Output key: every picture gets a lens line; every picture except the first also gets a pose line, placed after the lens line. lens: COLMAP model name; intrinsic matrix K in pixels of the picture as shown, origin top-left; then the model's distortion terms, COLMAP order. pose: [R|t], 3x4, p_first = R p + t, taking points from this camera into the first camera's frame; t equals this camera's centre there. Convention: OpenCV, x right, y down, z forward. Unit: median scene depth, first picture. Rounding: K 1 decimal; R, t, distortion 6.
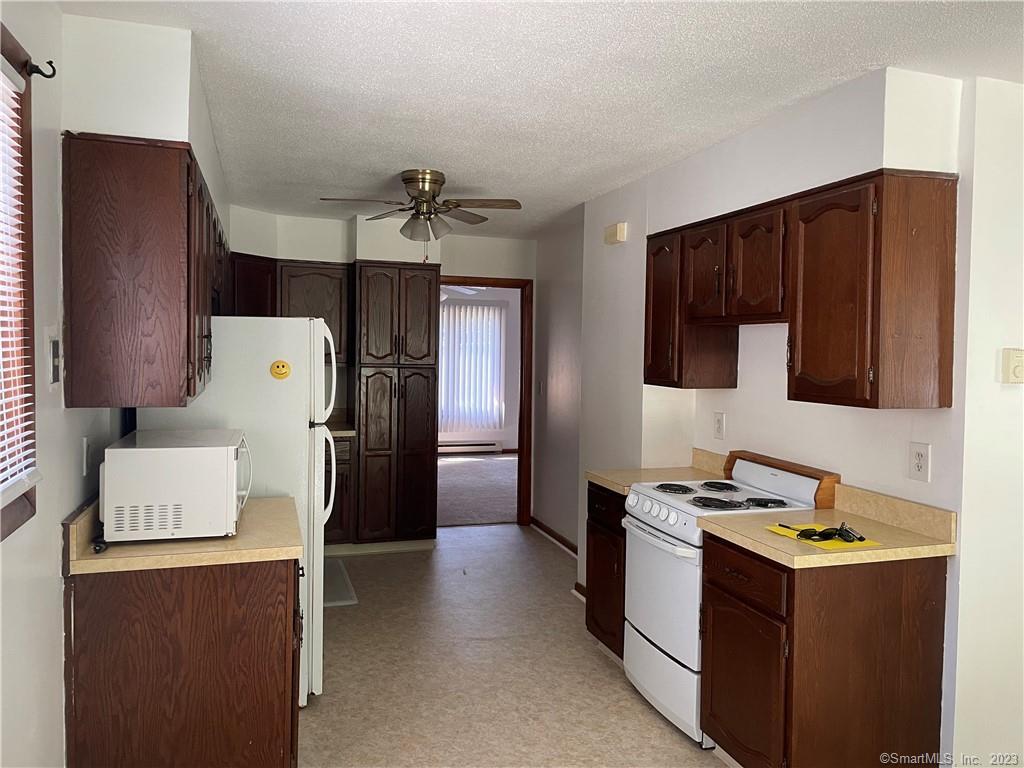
lens RADIAL K [[780.3, 0, 514.1], [0, 780.3, 370.9], [0, 0, 1]] dist [0.004921, -0.078387]
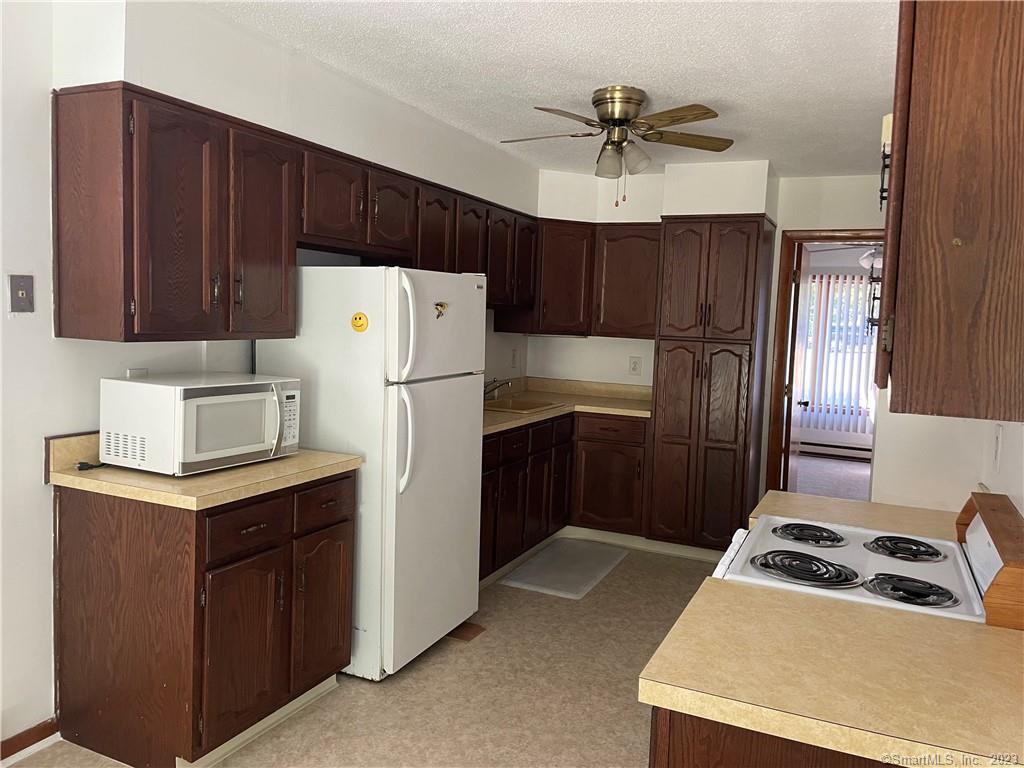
lens RADIAL K [[766.5, 0, 512.0], [0, 766.5, 384.0], [0, 0, 1]] dist [-0.012277, -0.006415]
pose [[0.724911, 0.070699, -0.685205, 0.460141], [-0.050307, 0.997496, 0.049699, 0.017553], [0.687003, -0.001557, 0.726653, 0.439495]]
